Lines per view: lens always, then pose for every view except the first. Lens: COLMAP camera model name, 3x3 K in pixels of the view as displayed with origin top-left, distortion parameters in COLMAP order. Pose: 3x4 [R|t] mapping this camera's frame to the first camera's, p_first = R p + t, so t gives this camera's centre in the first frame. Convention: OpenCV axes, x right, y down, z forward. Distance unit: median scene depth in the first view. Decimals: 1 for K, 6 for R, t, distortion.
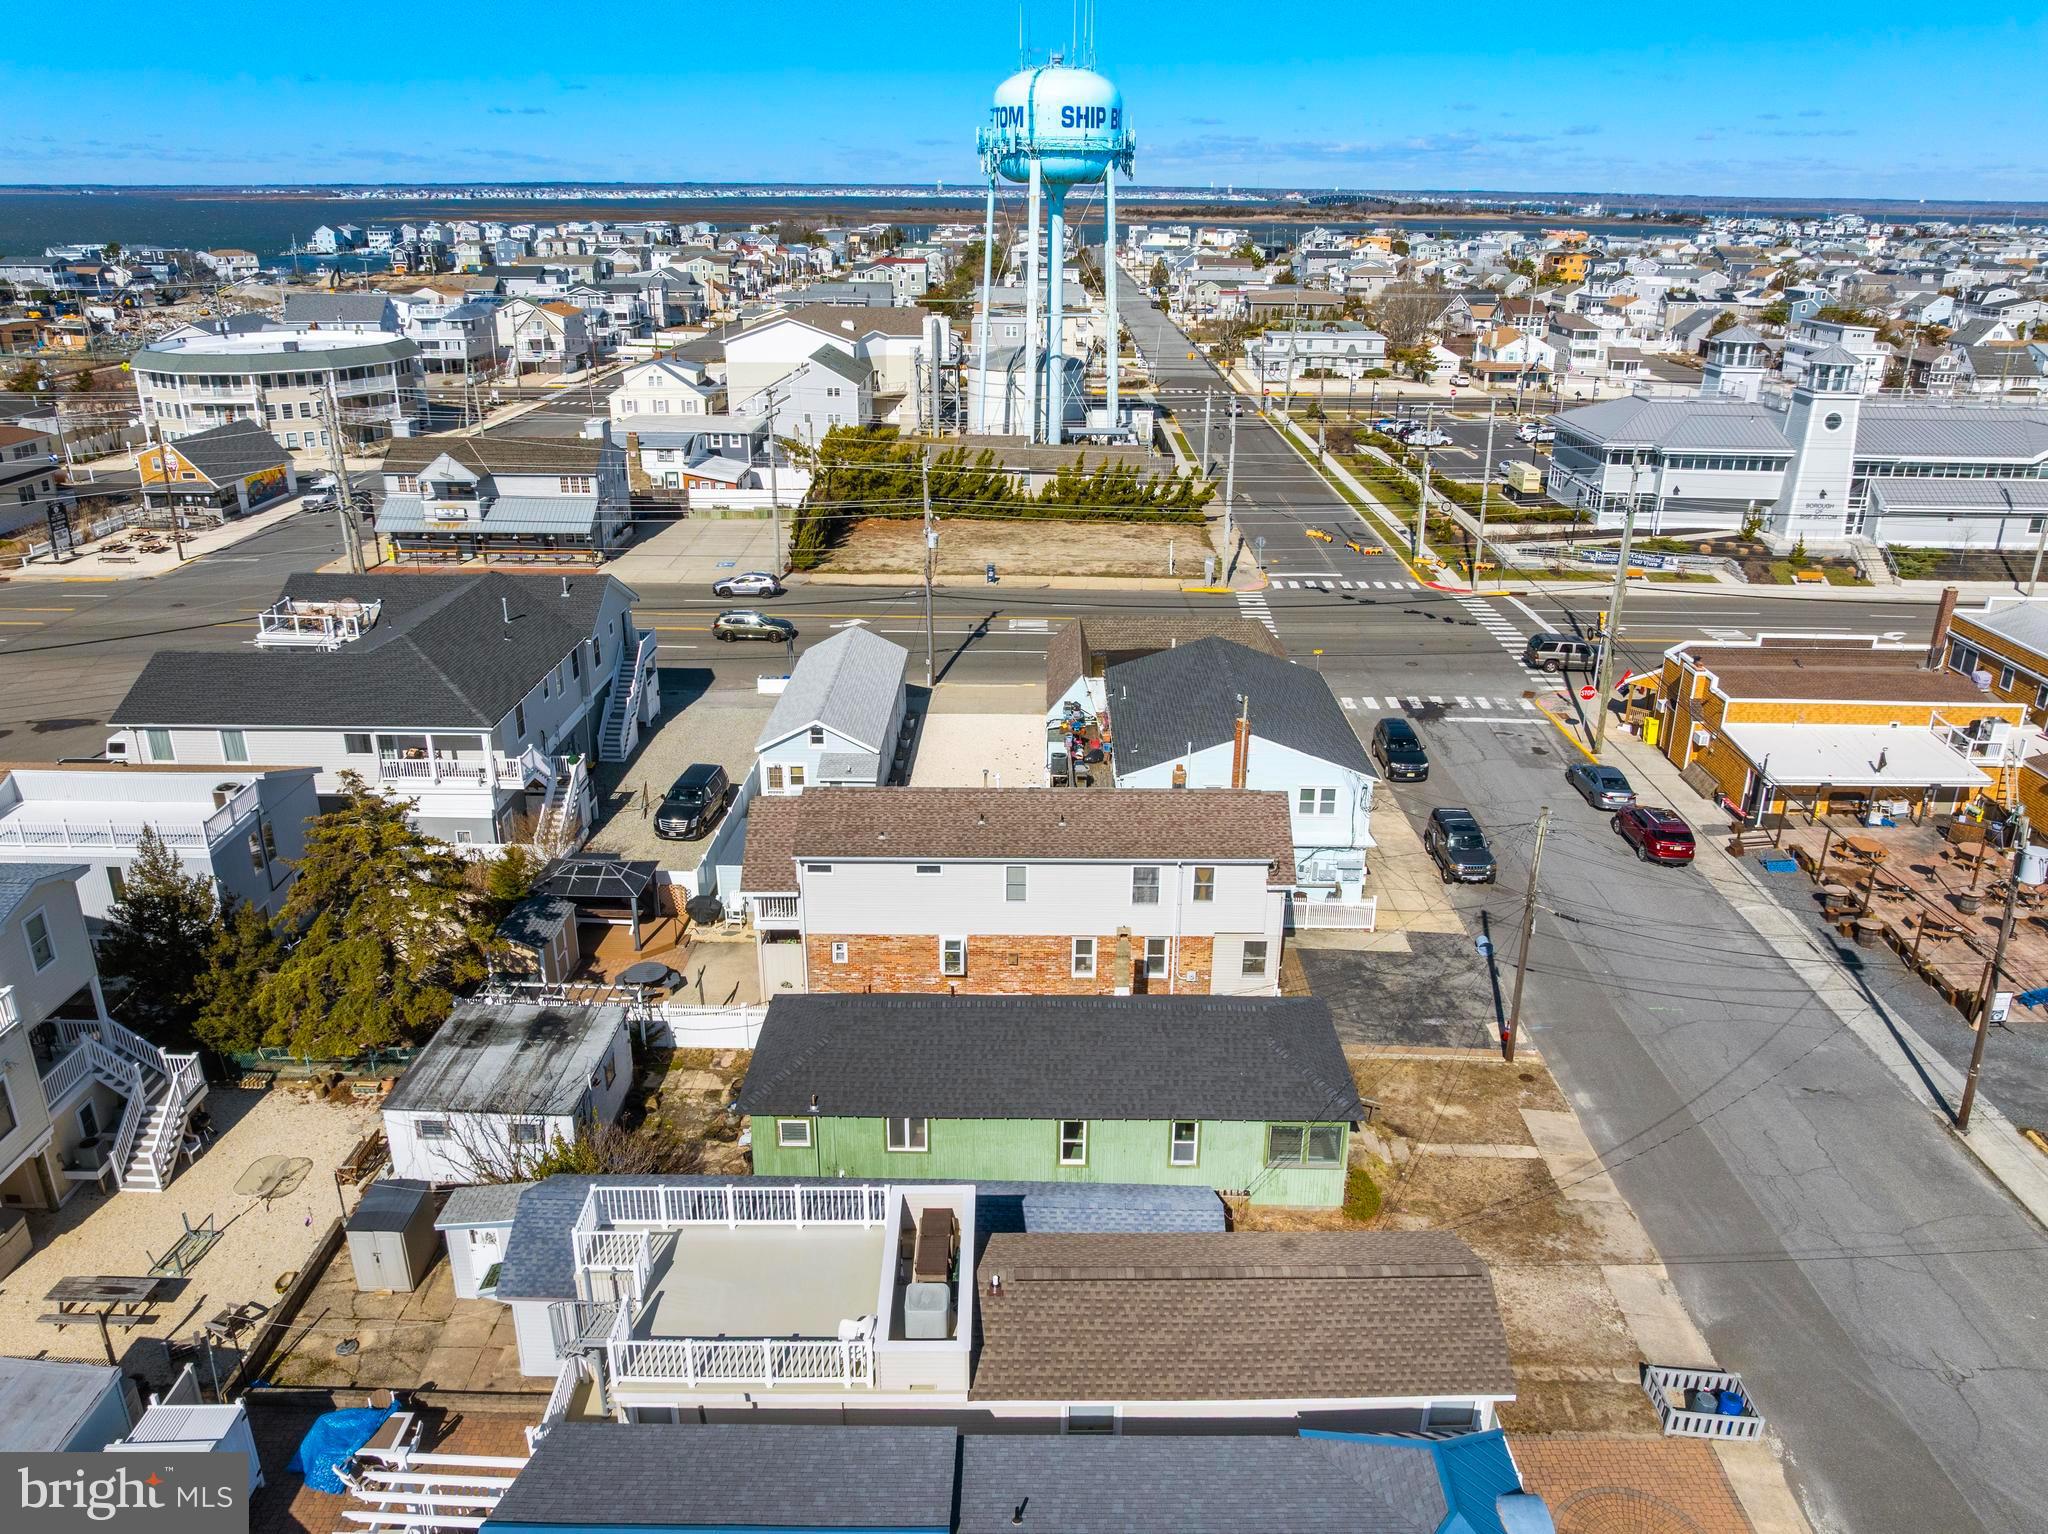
lens RADIAL K [[1511.0, 0, 1030.1], [0, 1511.0, 754.1], [0, 0, 1]] dist [-0.035651, -0.008457]
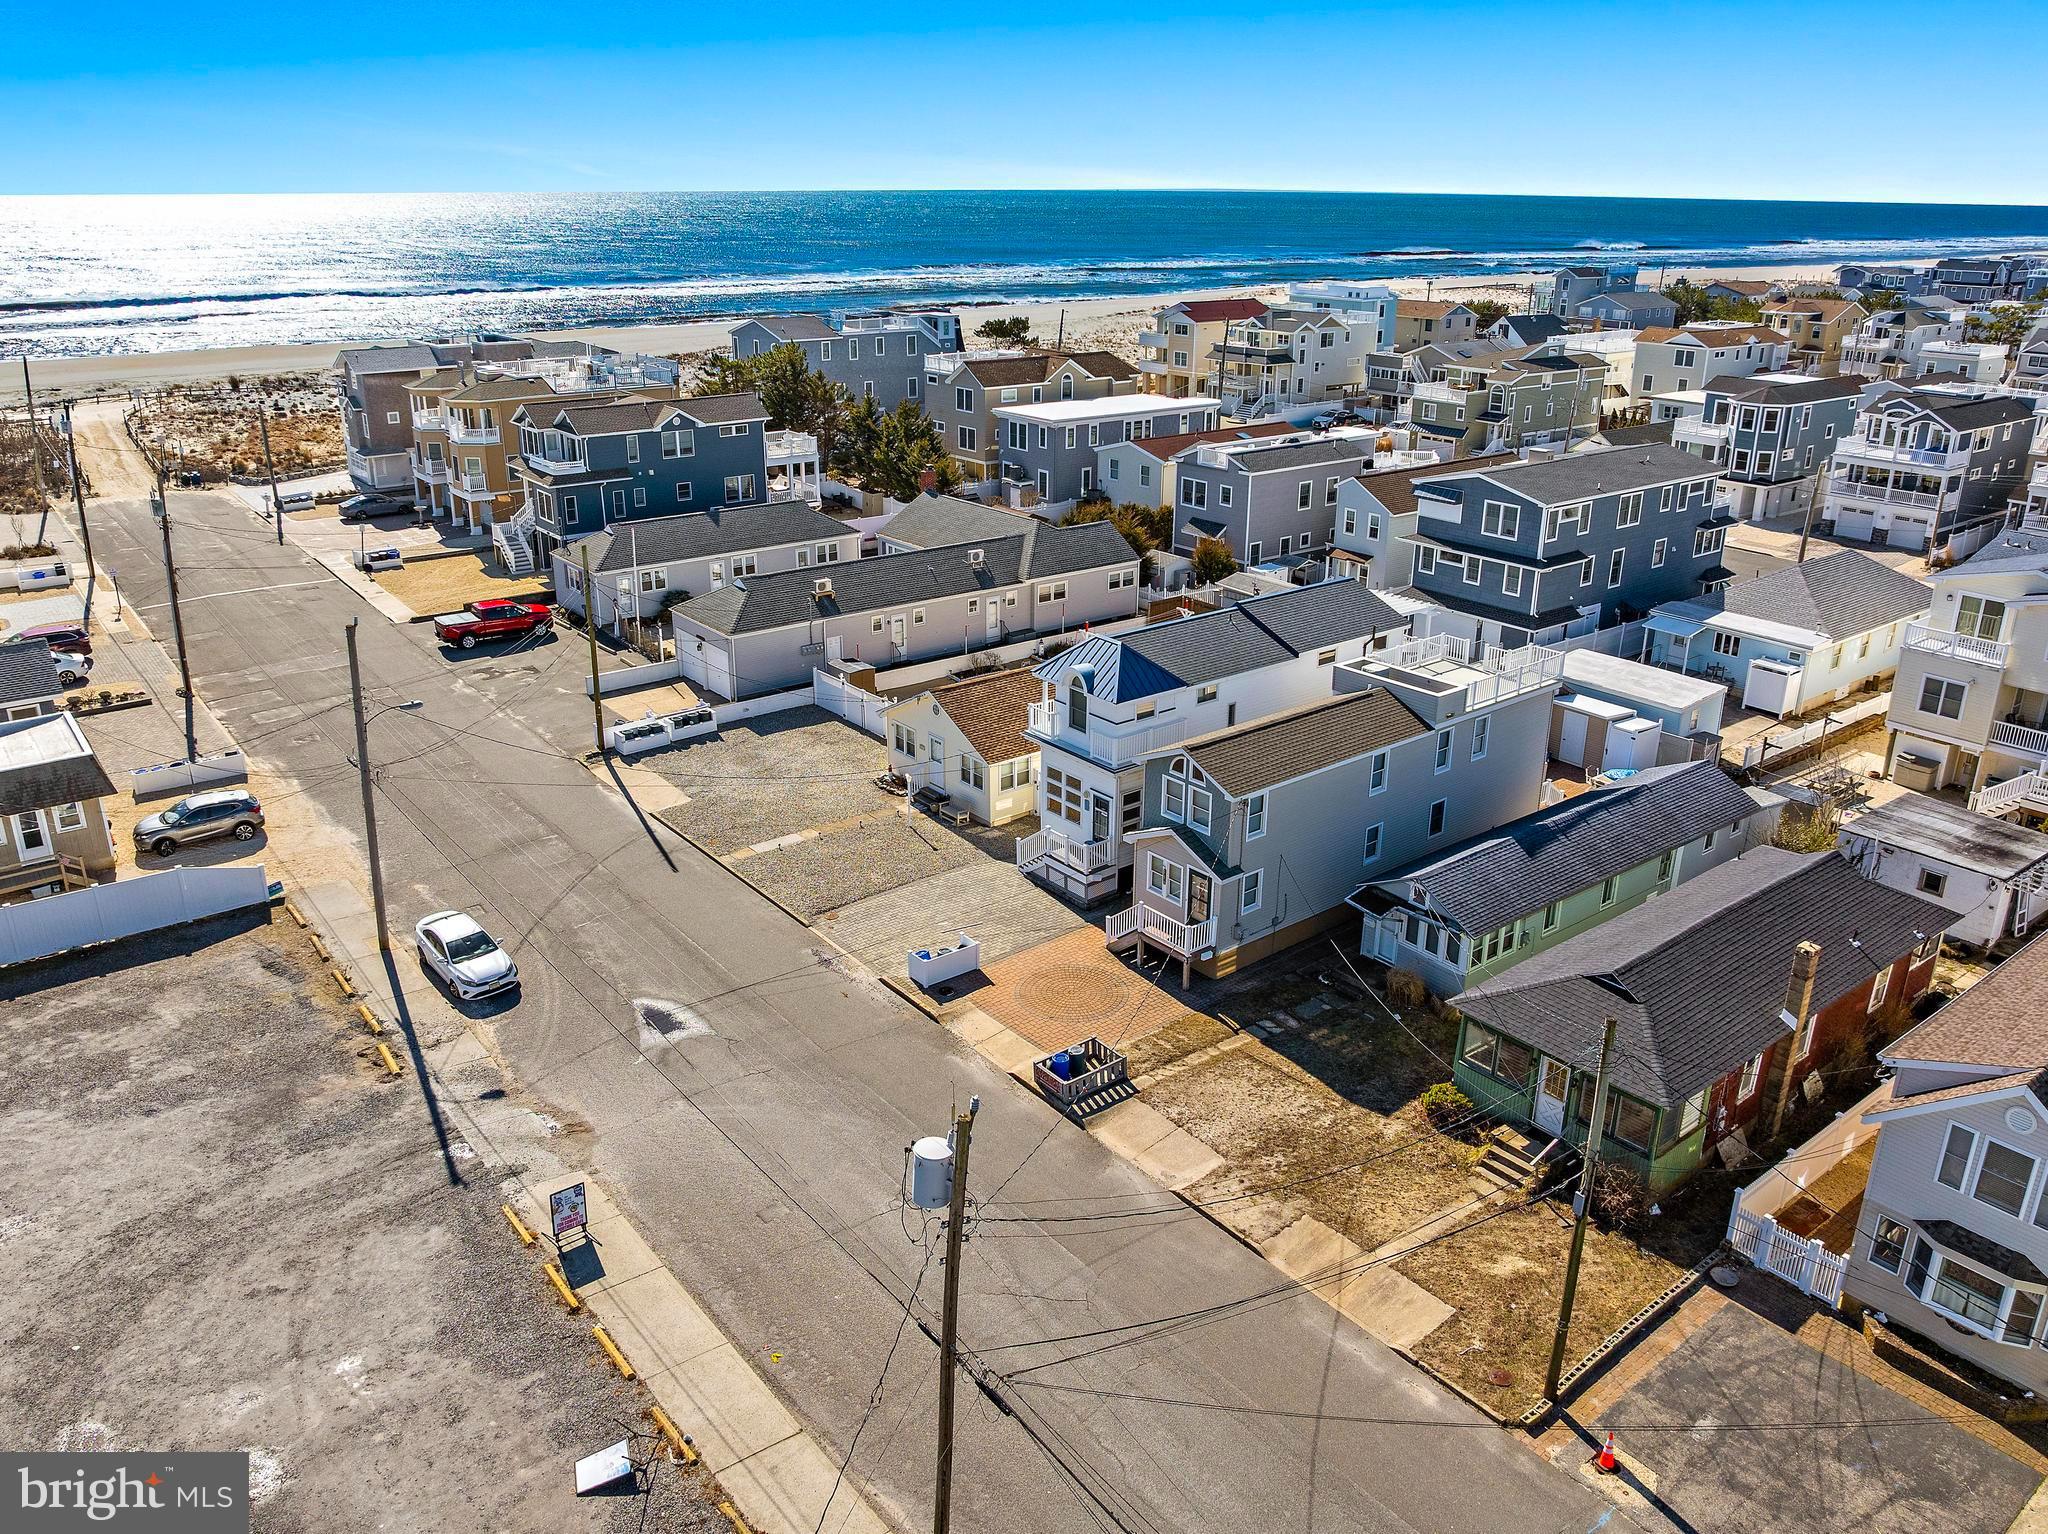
lens RADIAL K [[1534.0, 0, 1022.0], [0, 1534.0, 742.8], [0, 0, 1]] dist [-0.047724, -0.004950]
pose [[-0.784935, 0.202916, -0.585408, 0.694325], [-0.227587, 0.784367, 0.577037, -0.286659], [0.576265, 0.586168, -0.569496, 0.909970]]
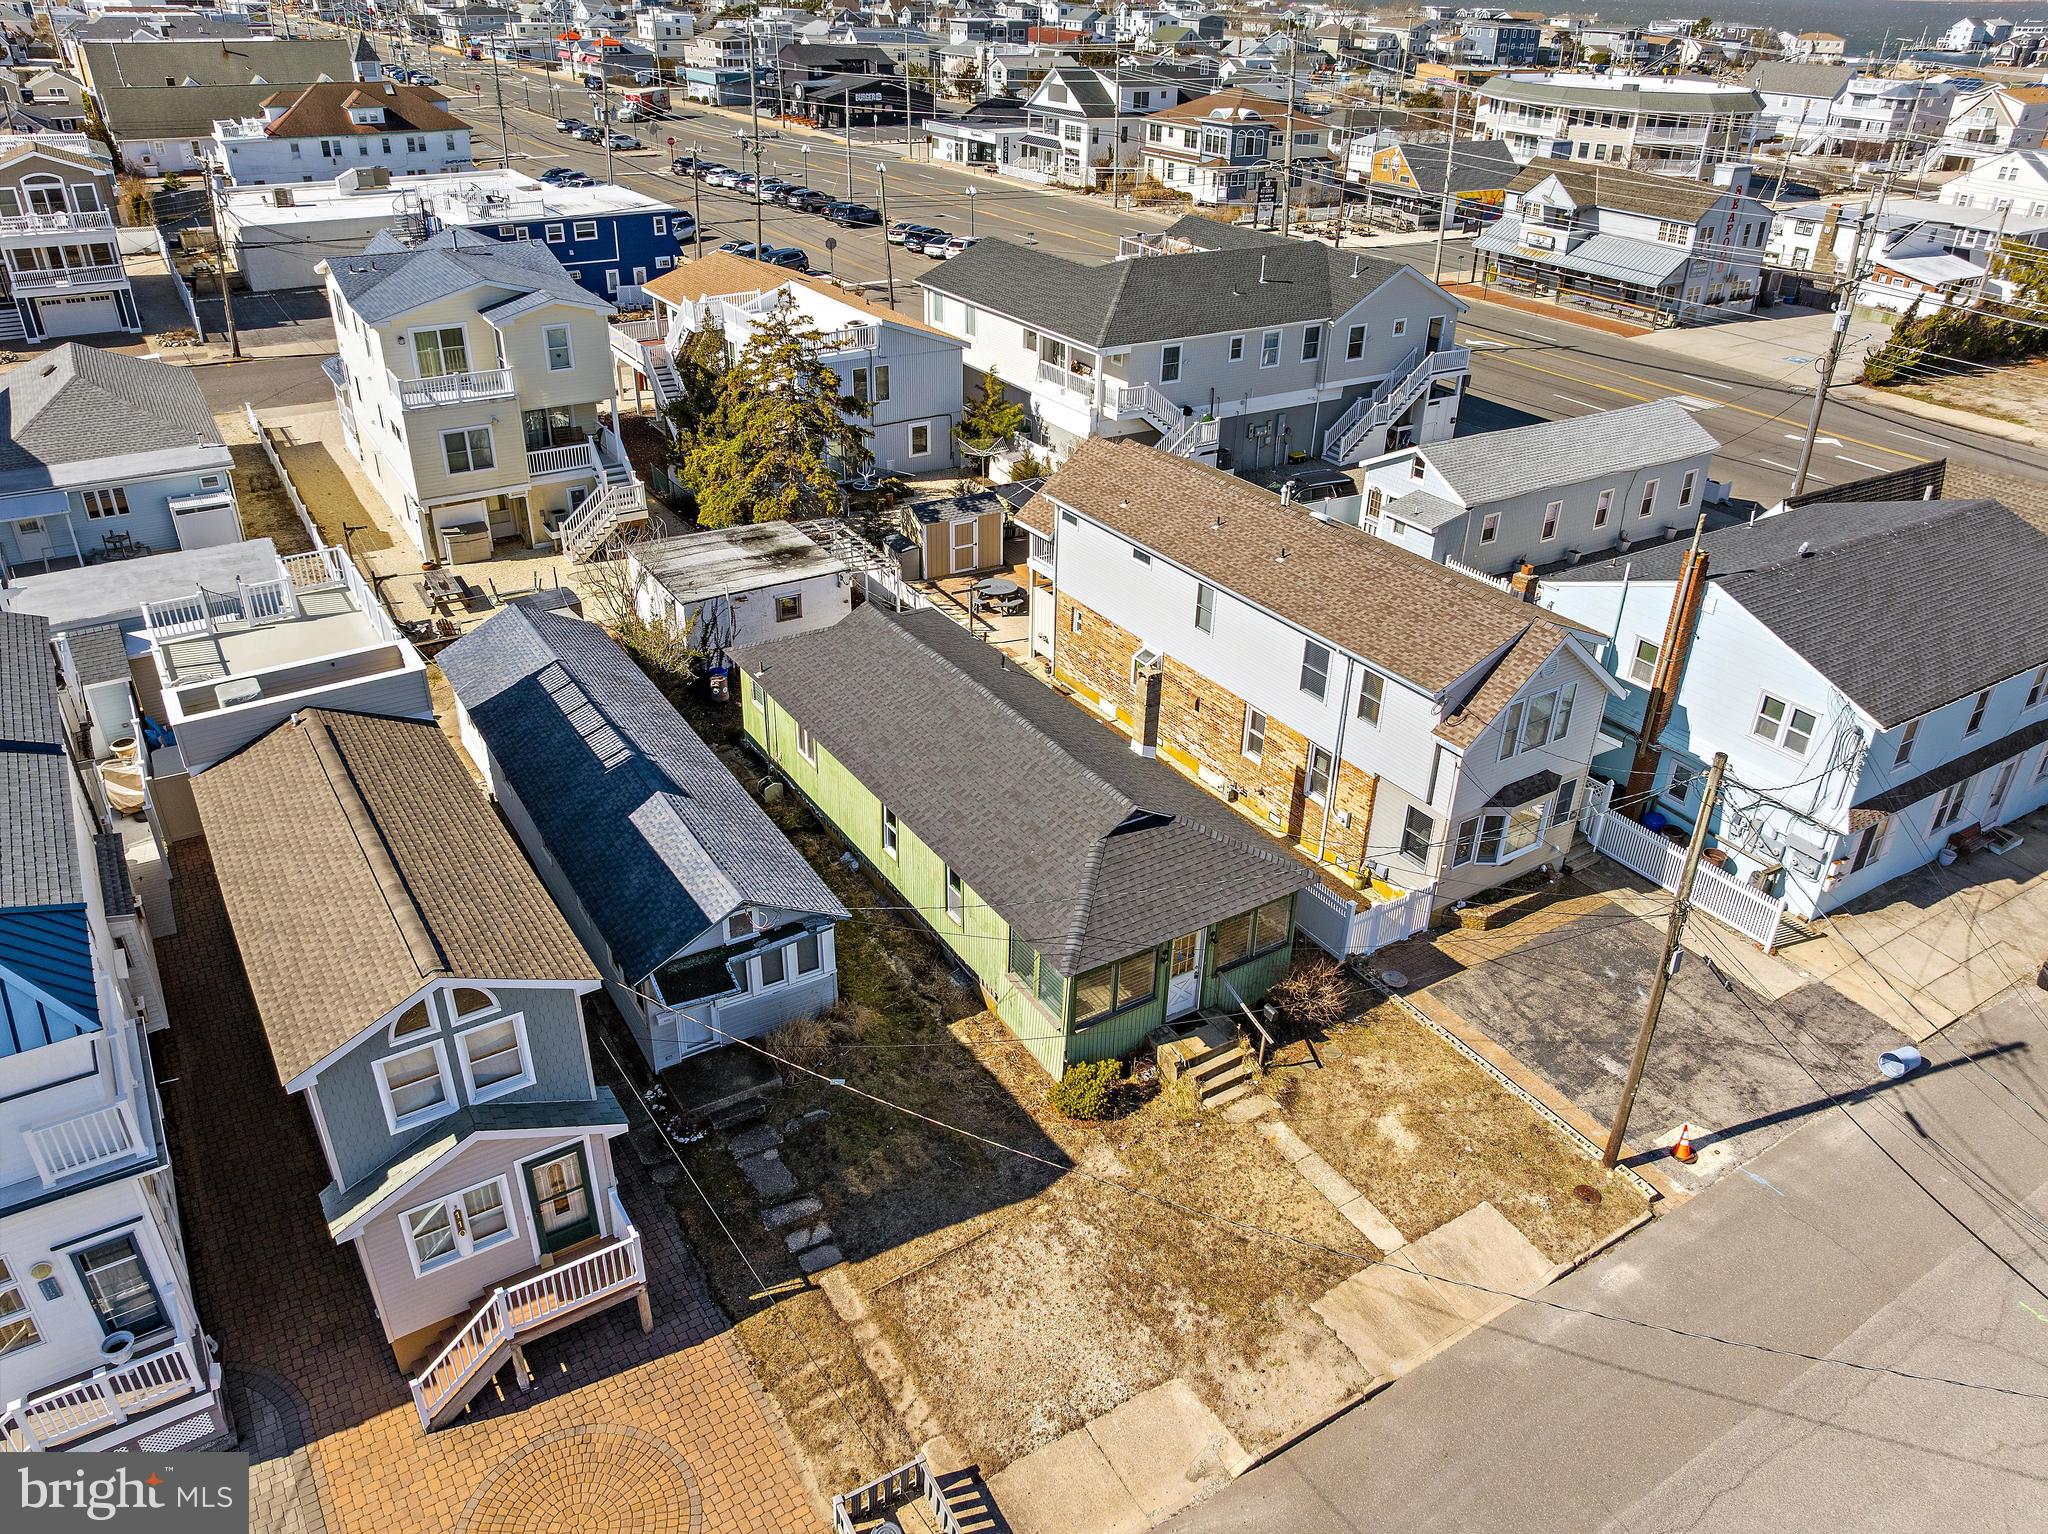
lens RADIAL K [[1443.5, 0, 1024.0], [0, 1443.5, 767.0], [0, 0, 1]] dist [-0.037433, 0.001181]
pose [[0.540717, 0.416232, -0.731010, 0.459658], [-0.313712, 0.906091, 0.283873, -0.022188], [0.780519, 0.075831, 0.620516, 0.386597]]
